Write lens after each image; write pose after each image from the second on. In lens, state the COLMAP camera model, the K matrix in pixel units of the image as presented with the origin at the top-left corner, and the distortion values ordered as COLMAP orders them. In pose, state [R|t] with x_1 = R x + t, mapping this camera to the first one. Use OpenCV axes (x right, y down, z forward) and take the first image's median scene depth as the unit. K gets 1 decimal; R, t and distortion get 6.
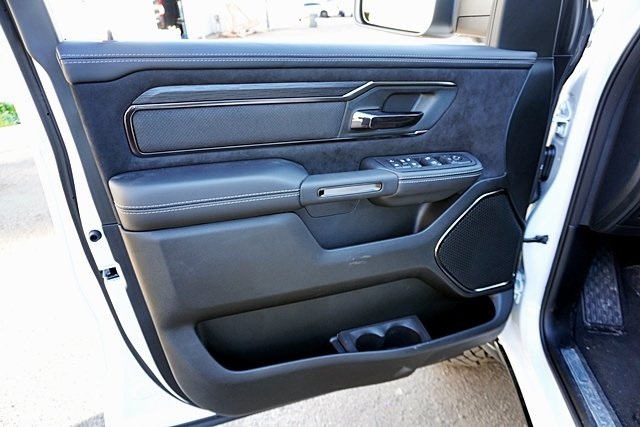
lens RADIAL K [[430.9, 0, 319.5], [0, 430.9, 202.4], [0, 0, 1]] dist [-0.034328, -0.000452]
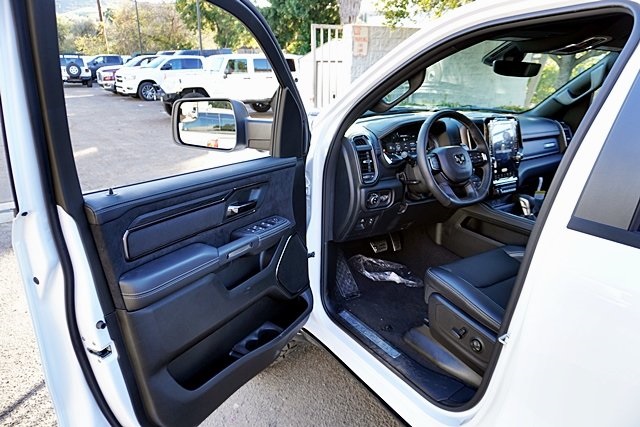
lens RADIAL K [[430.9, 0, 319.5], [0, 430.9, 202.4], [0, 0, 1]] dist [-0.034328, -0.000452]
pose [[0.753566, -0.180908, 0.631989, -0.682912], [0.260953, 0.964717, -0.035002, -0.065693], [-0.603359, 0.191296, 0.774186, -0.523682]]
